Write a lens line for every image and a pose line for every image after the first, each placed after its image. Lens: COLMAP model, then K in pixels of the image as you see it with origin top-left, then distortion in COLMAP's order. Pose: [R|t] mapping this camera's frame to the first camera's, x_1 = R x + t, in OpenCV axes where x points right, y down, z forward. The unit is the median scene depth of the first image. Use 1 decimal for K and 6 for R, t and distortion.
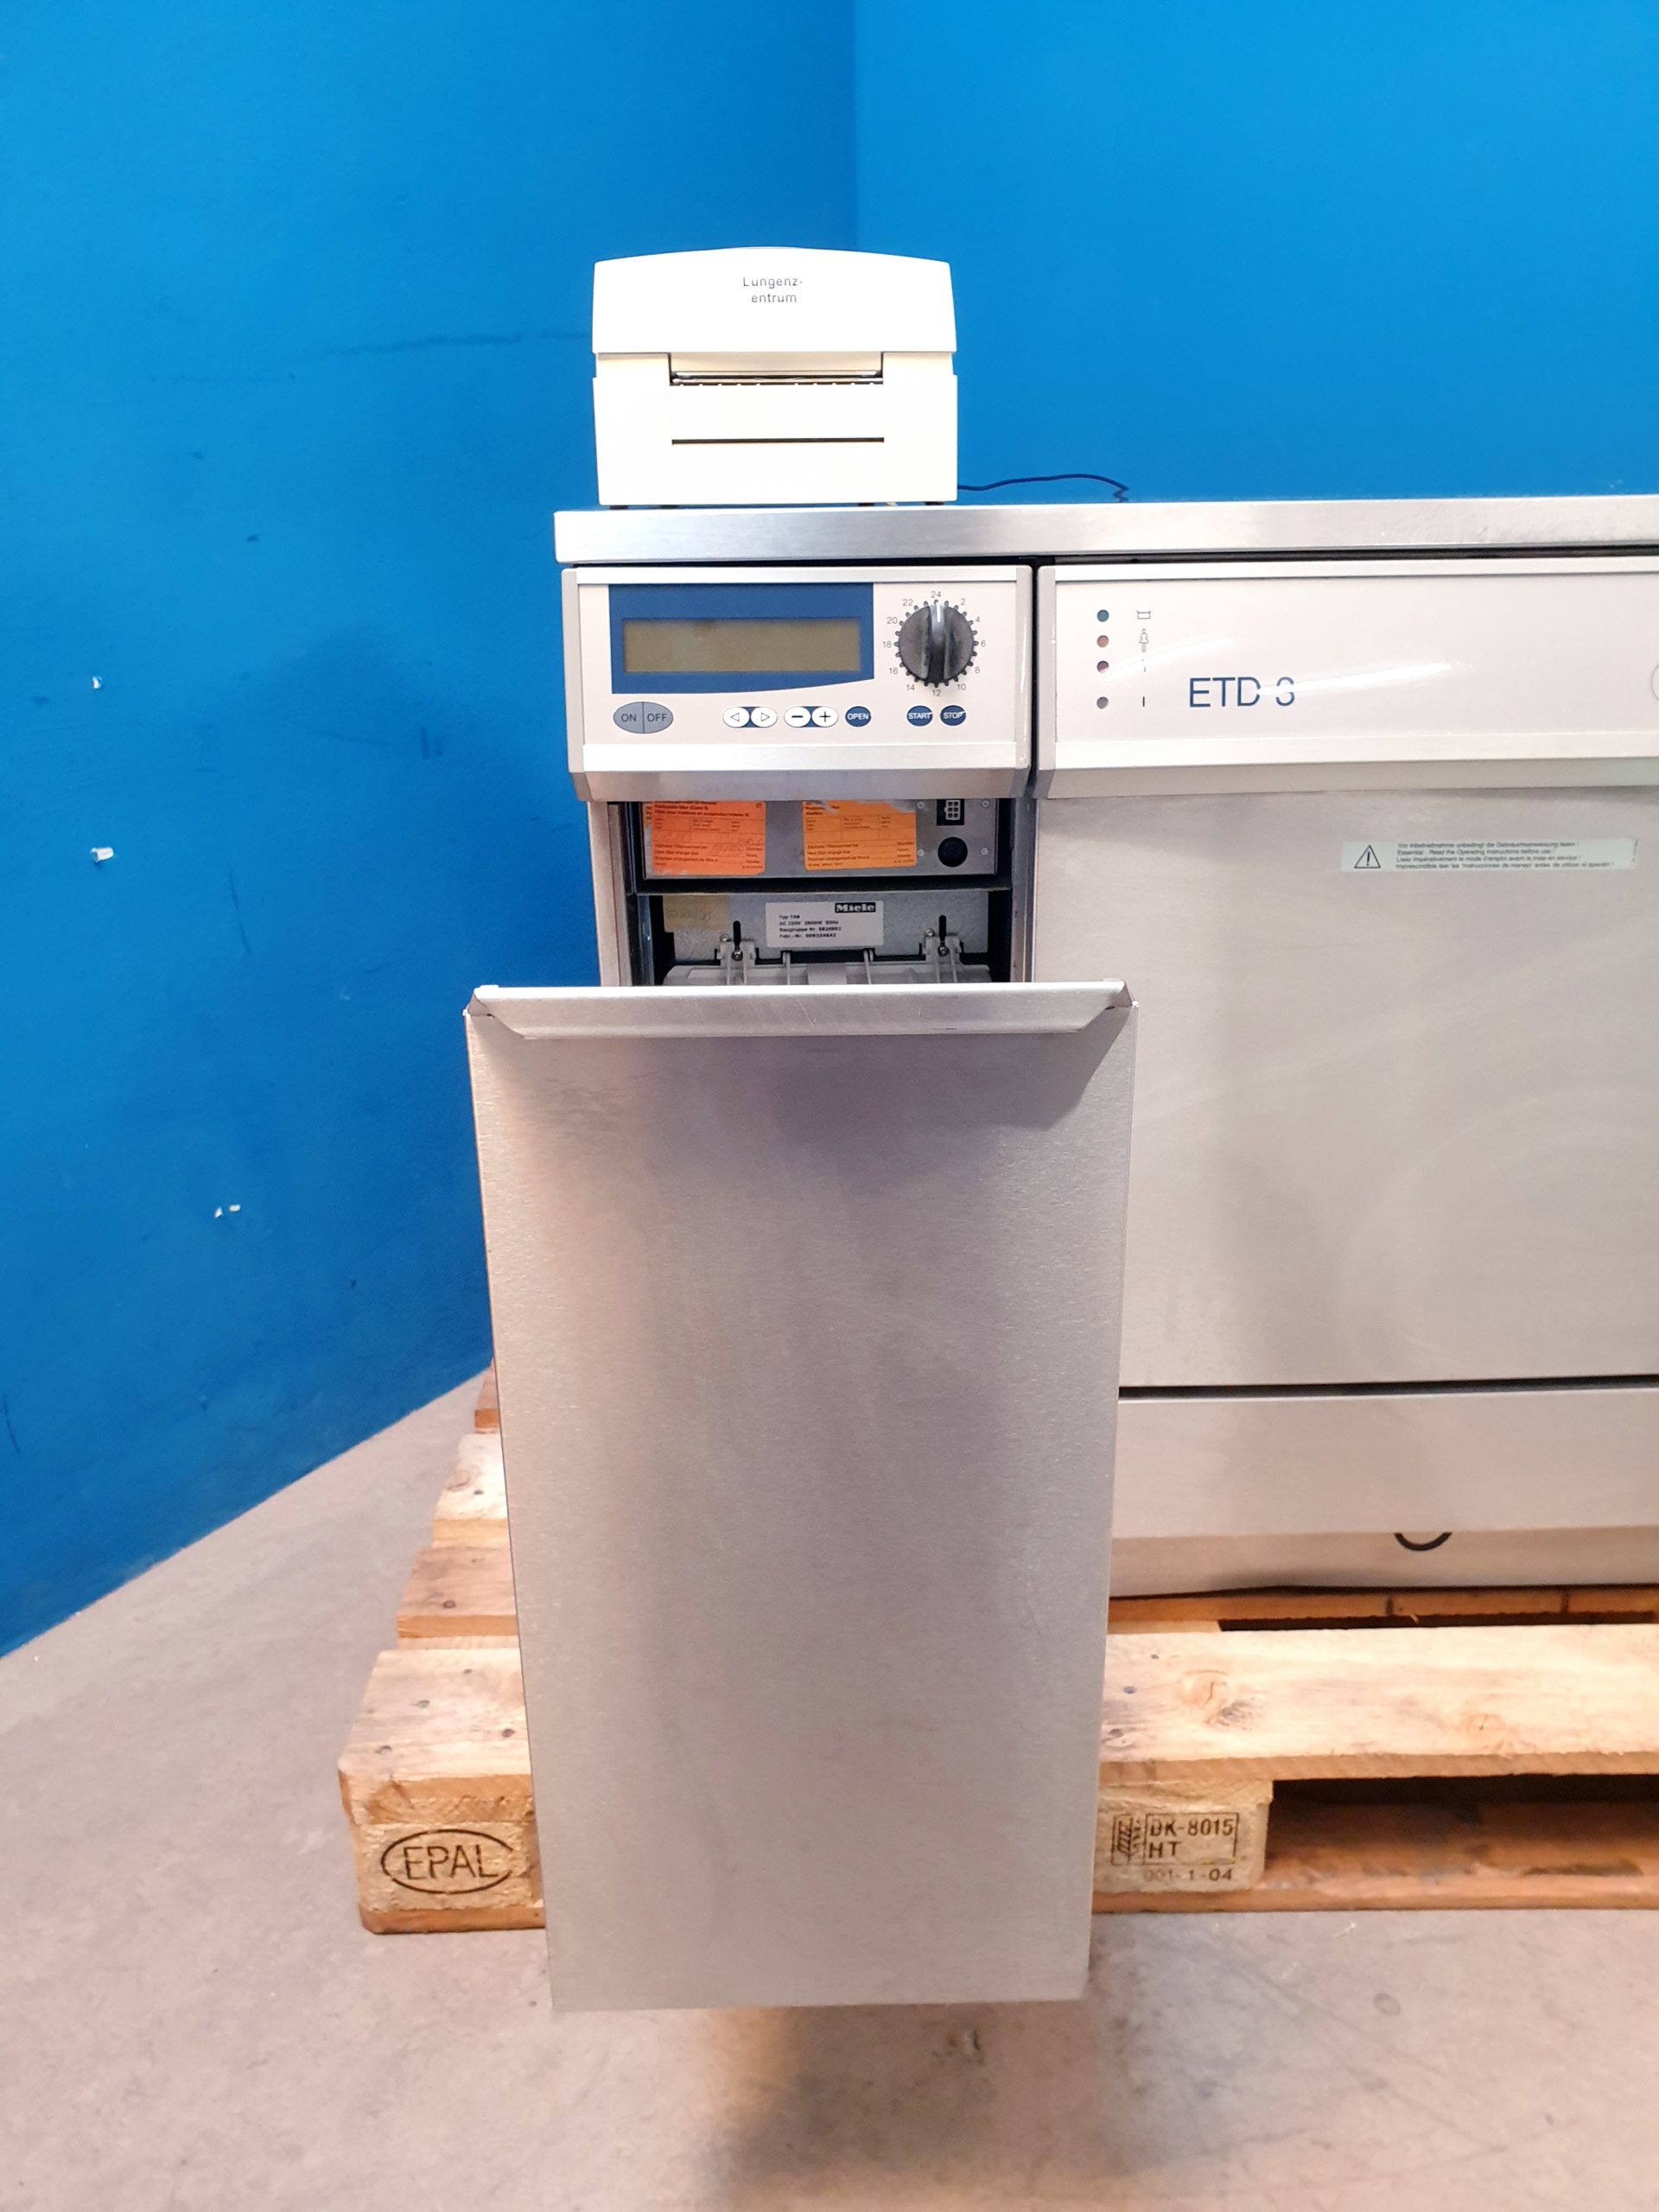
lens RADIAL K [[1751.3, 0, 848.7], [0, 1751.3, 1120.0], [0, 0, 1]] dist [0.001255, 0.017422]
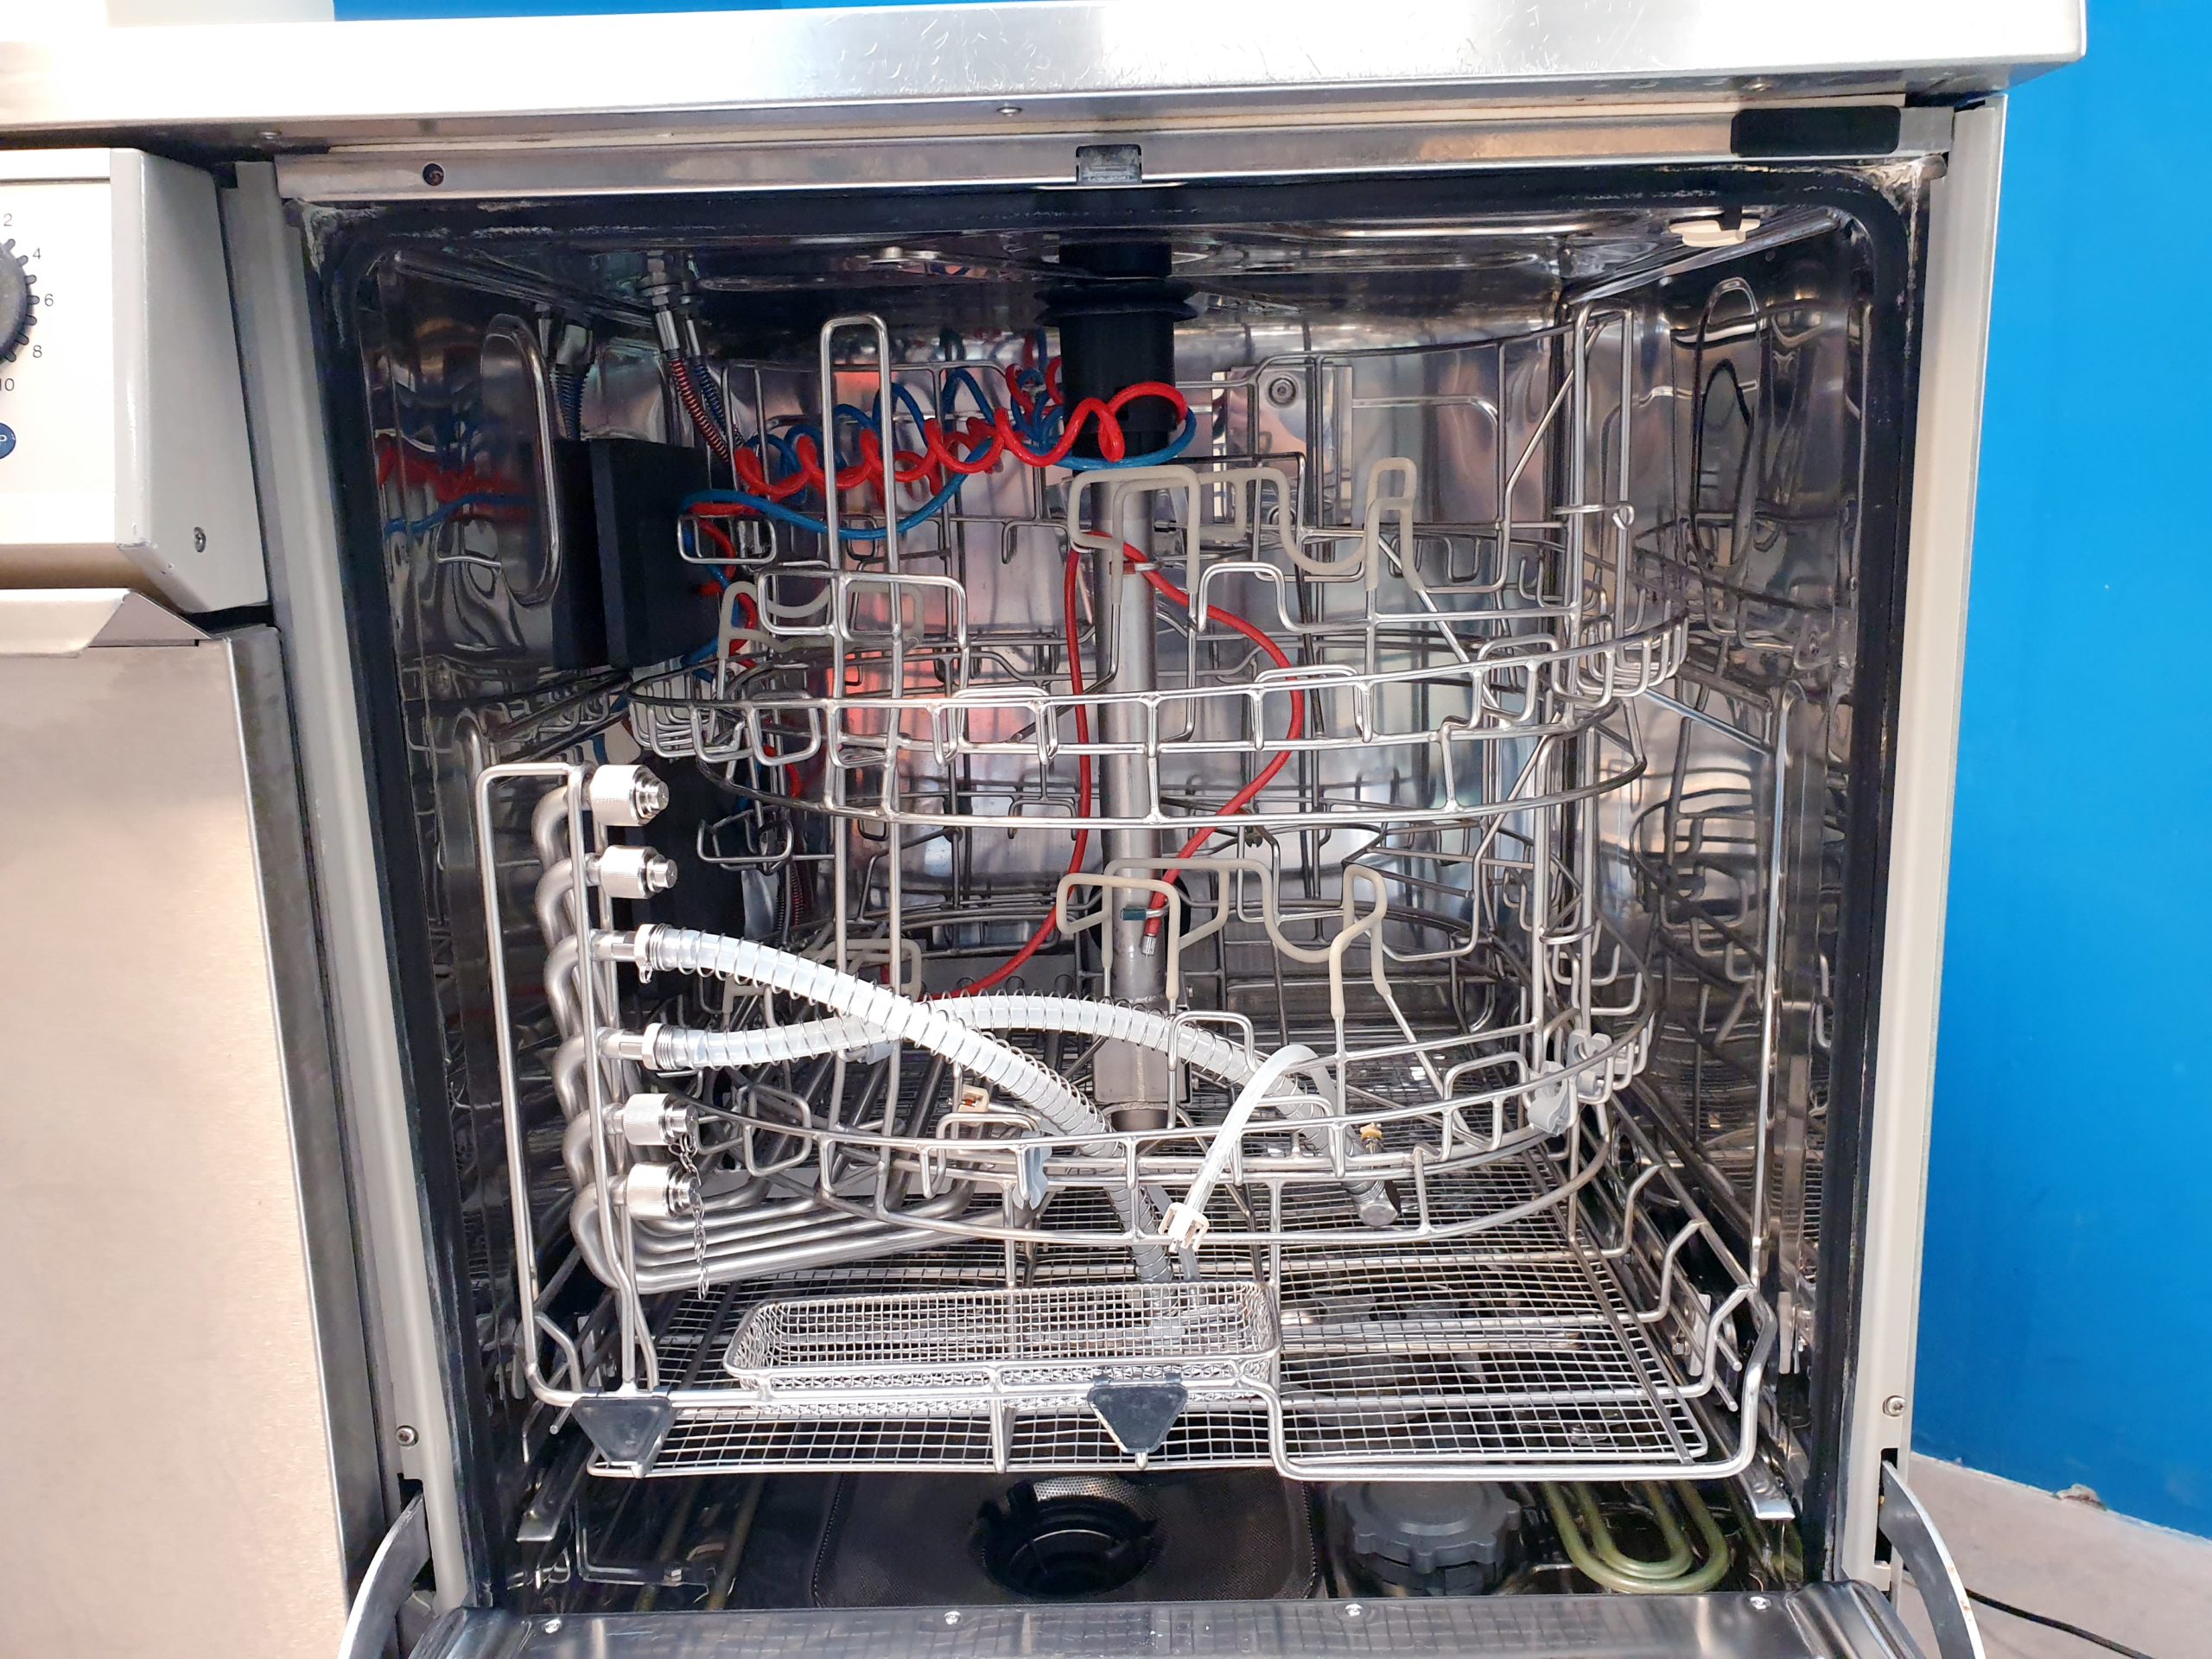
lens RADIAL K [[1751.3, 0, 1132.9], [0, 1751.3, 803.3], [0, 0, 1]] dist [0.001255, 0.017422]
pose [[0.999455, -0.004266, -0.032737, 0.366183], [-0.000661, 0.988831, -0.149041, -0.052471], [0.033007, 0.148981, 0.988289, 0.495806]]
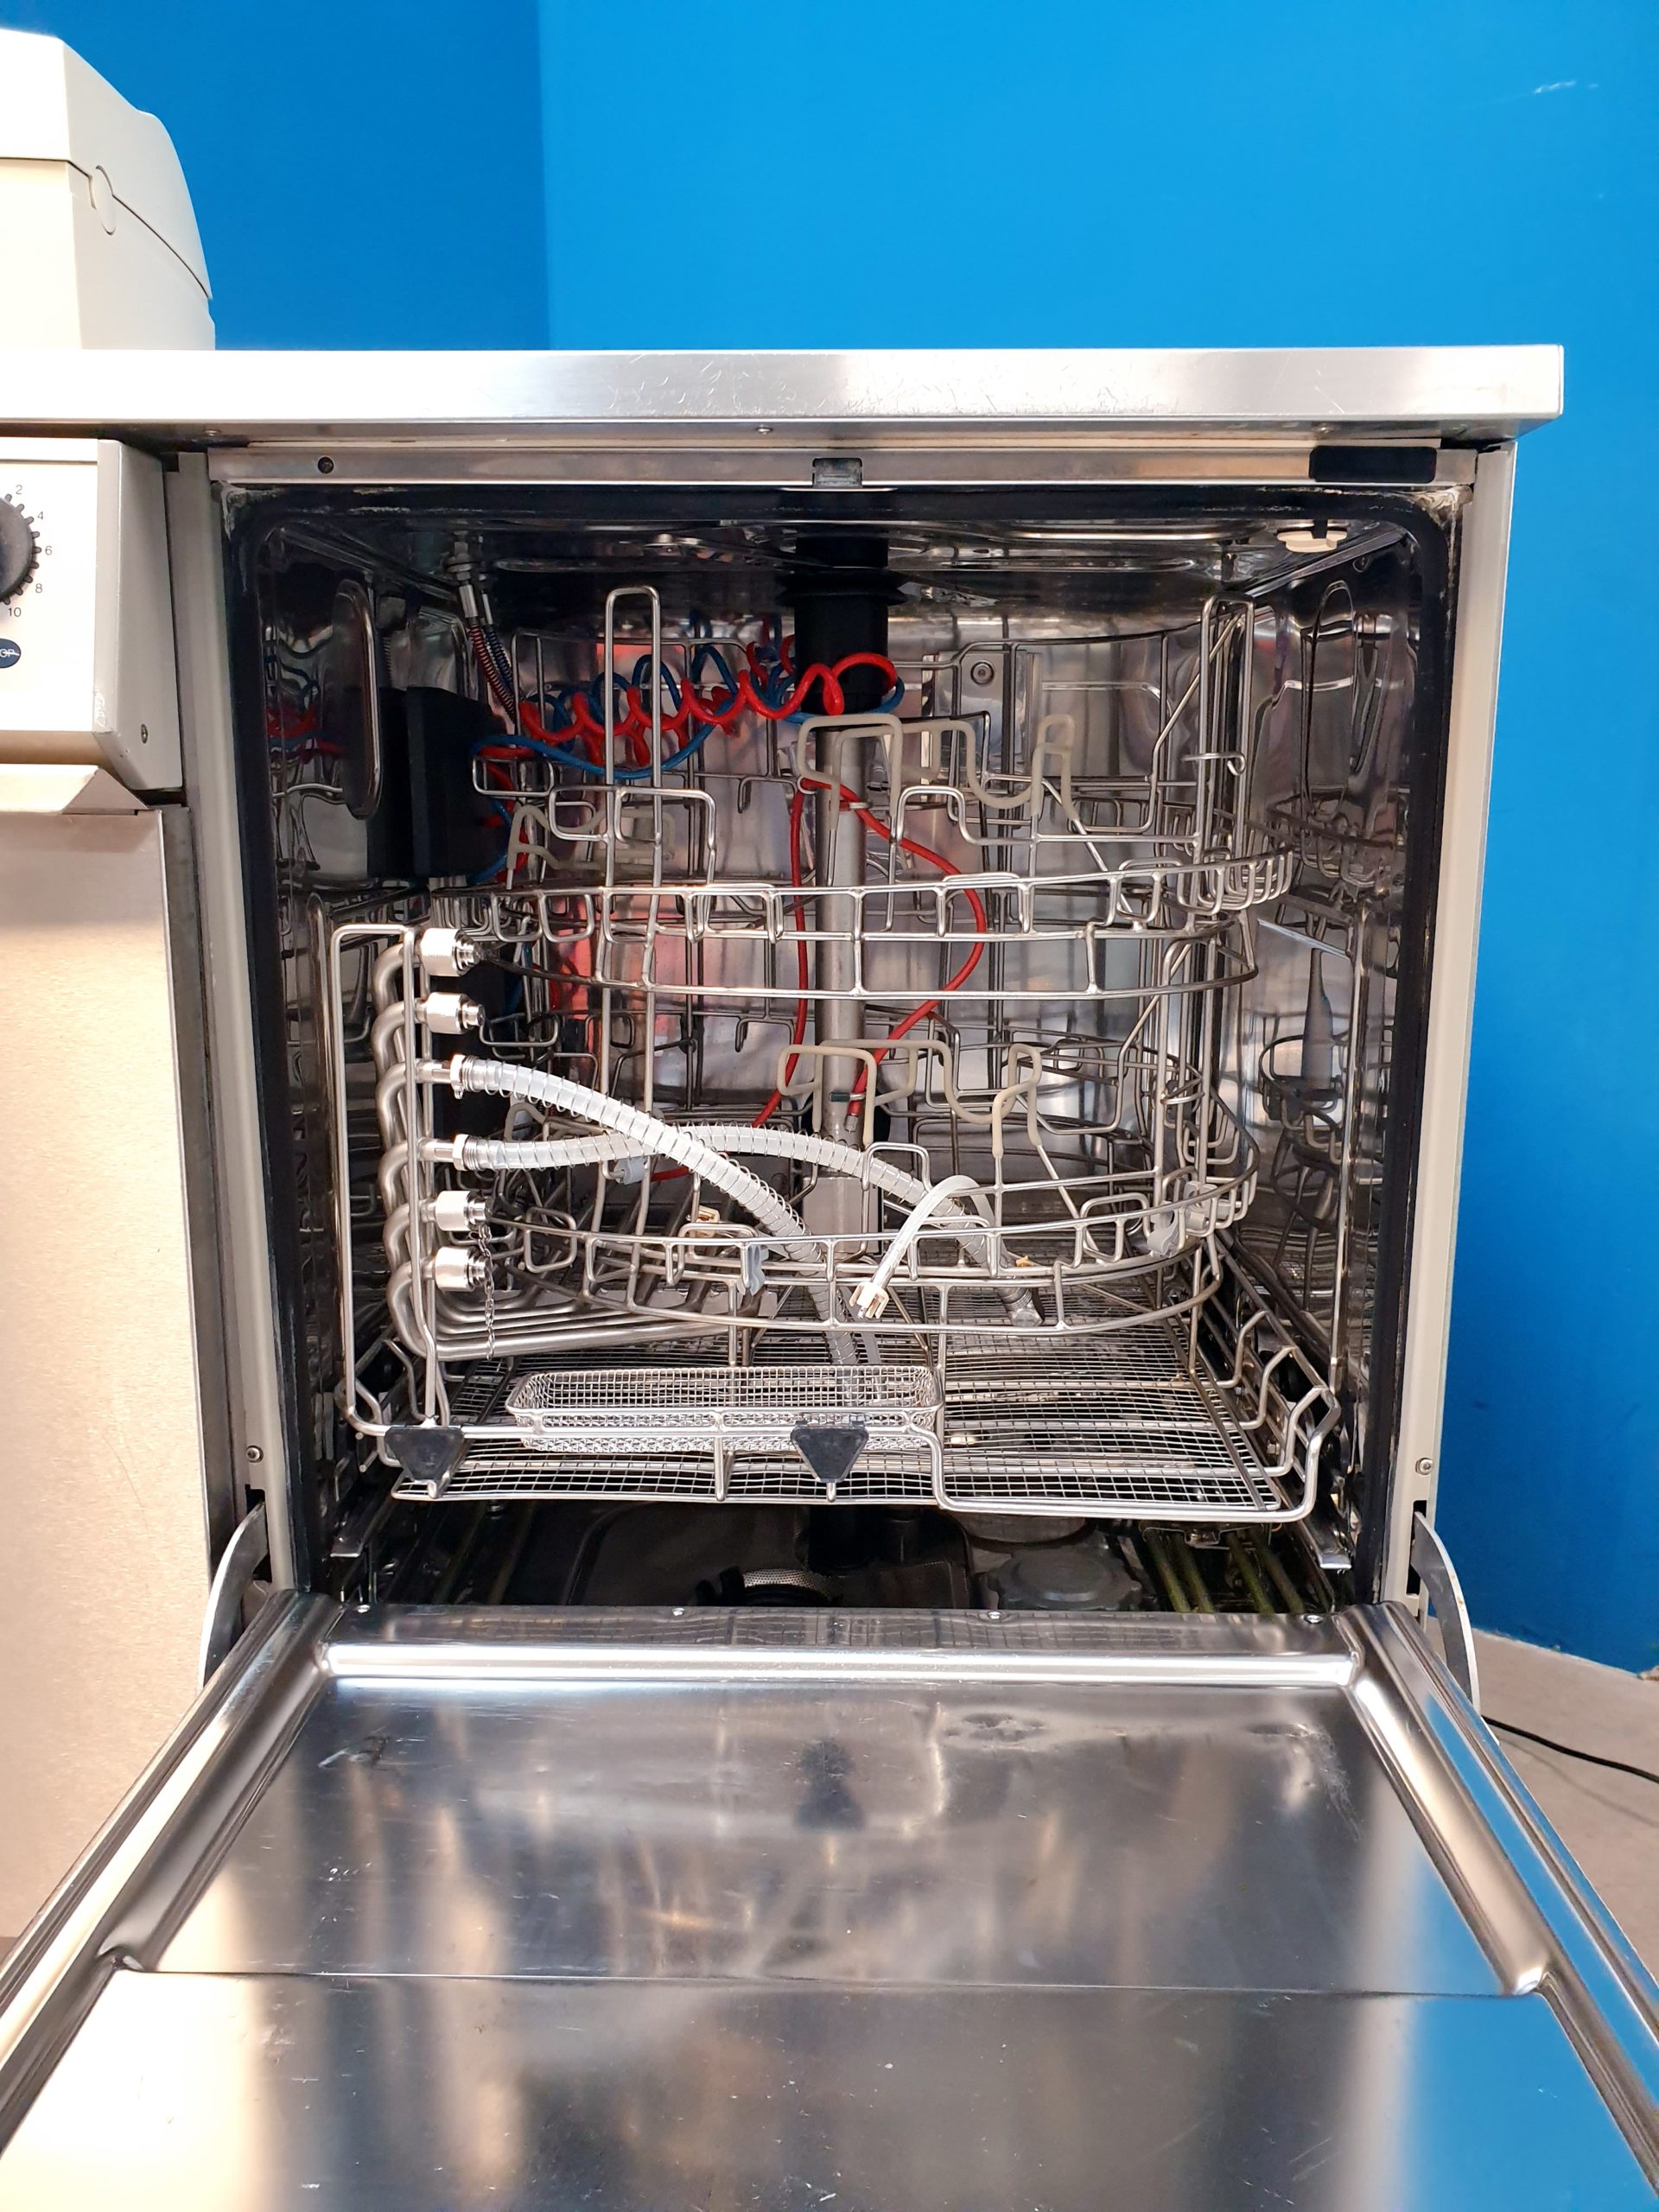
lens RADIAL K [[1751.3, 0, 838.2], [0, 1751.3, 1109.3], [0, 0, 1]] dist [0.001255, 0.017422]
pose [[0.998926, 0.027385, -0.037379, 0.374907], [-0.032790, 0.987740, -0.152624, 0.028195], [0.032741, 0.153686, 0.987577, 0.351112]]
